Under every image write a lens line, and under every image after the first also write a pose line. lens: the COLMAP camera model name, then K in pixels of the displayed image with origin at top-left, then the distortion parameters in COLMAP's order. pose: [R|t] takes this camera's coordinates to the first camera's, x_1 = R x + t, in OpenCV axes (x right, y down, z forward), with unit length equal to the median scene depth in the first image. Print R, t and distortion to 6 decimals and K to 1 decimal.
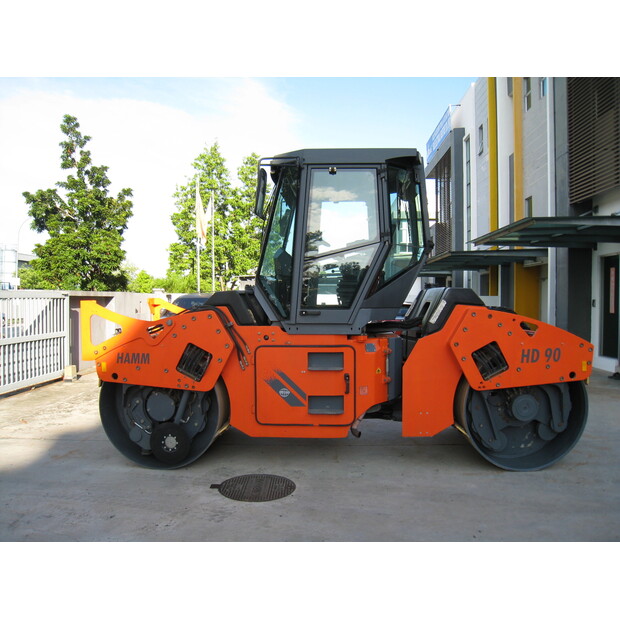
lens RADIAL K [[511.7, 0, 315.1], [0, 511.7, 310.8], [0, 0, 1]] dist [-0.165282, 0.114648]
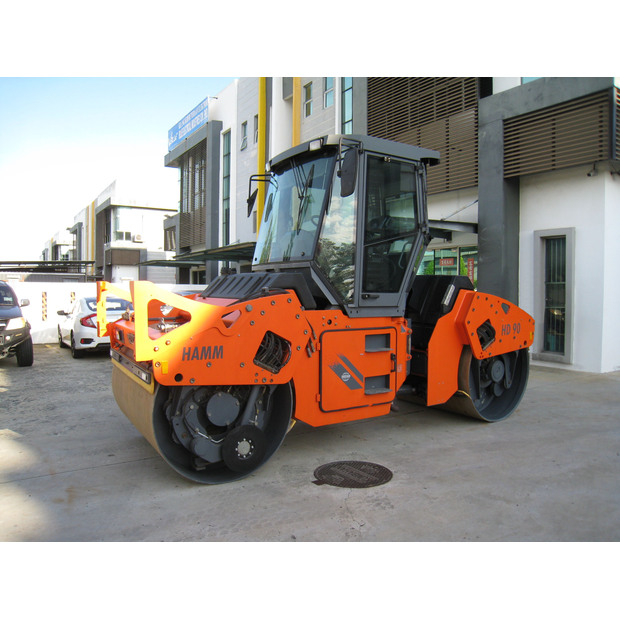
lens RADIAL K [[511.7, 0, 315.1], [0, 511.7, 310.8], [0, 0, 1]] dist [-0.165282, 0.114648]
pose [[0.814185, -0.019184, 0.580288, -0.687823], [0.009086, 0.999753, 0.020304, 0.011217], [-0.580534, -0.011259, 0.814158, 0.226465]]
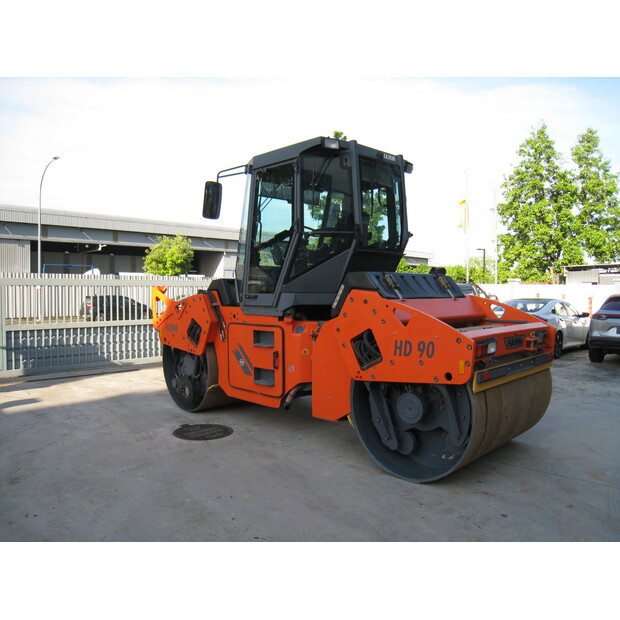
lens RADIAL K [[511.7, 0, 315.1], [0, 511.7, 310.8], [0, 0, 1]] dist [-0.165282, 0.114648]
pose [[0.735456, 0.029622, -0.676925, 0.883981], [-0.019411, 0.999555, 0.022651, 0.007707], [0.677294, -0.003519, 0.735704, 0.231514]]
